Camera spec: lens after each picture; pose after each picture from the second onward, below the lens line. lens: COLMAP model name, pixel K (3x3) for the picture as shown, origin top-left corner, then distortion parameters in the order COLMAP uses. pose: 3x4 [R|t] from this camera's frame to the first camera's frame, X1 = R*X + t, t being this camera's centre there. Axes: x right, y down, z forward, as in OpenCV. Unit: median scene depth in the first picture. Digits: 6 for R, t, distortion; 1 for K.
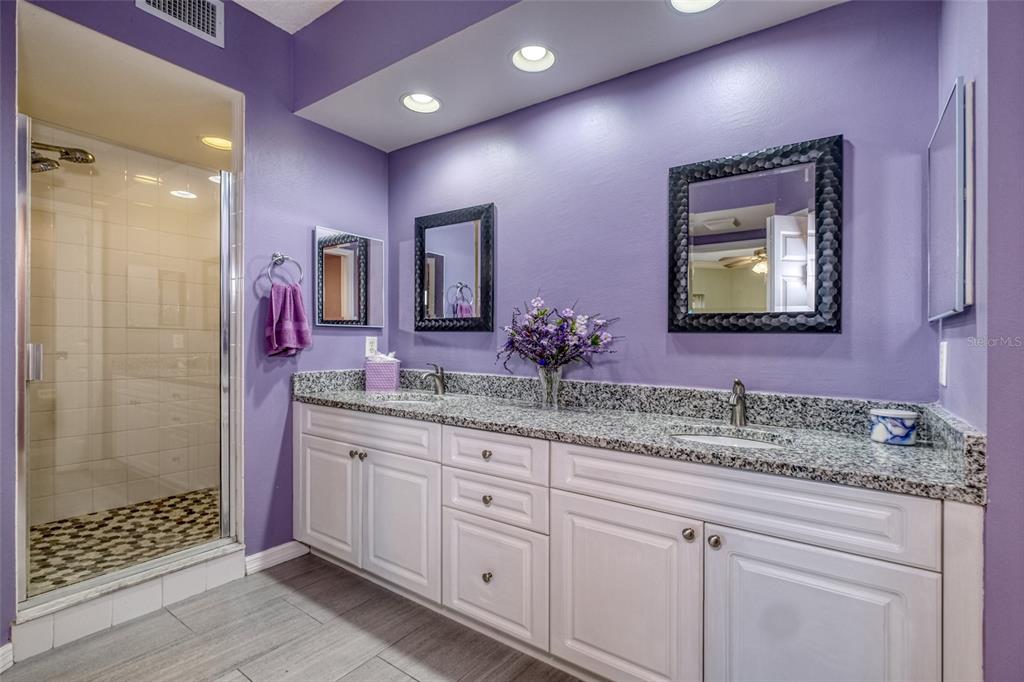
lens RADIAL K [[455.5, 0, 520.9], [0, 455.5, 350.1], [0, 0, 1]] dist [-0.009780, -0.000509]
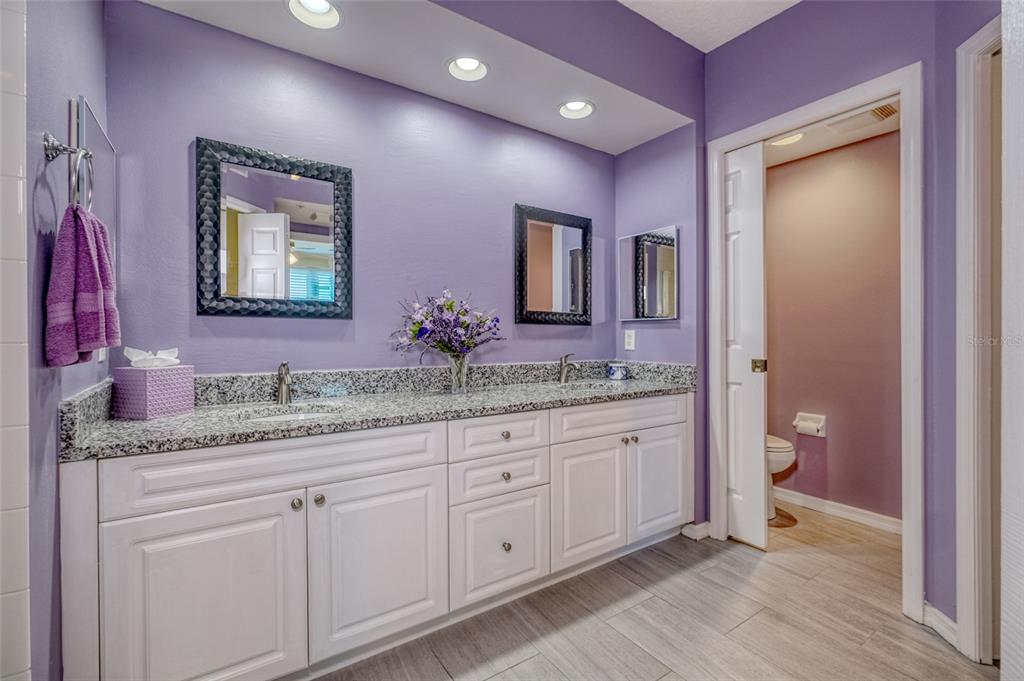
lens RADIAL K [[455.5, 0, 518.3], [0, 455.5, 331.3], [0, 0, 1]] dist [-0.009780, -0.000509]
pose [[0.359360, -0.009216, 0.933154, -0.953055], [0.012459, 0.999909, 0.005078, -0.023037], [-0.933116, 0.009801, 0.359442, 0.504649]]
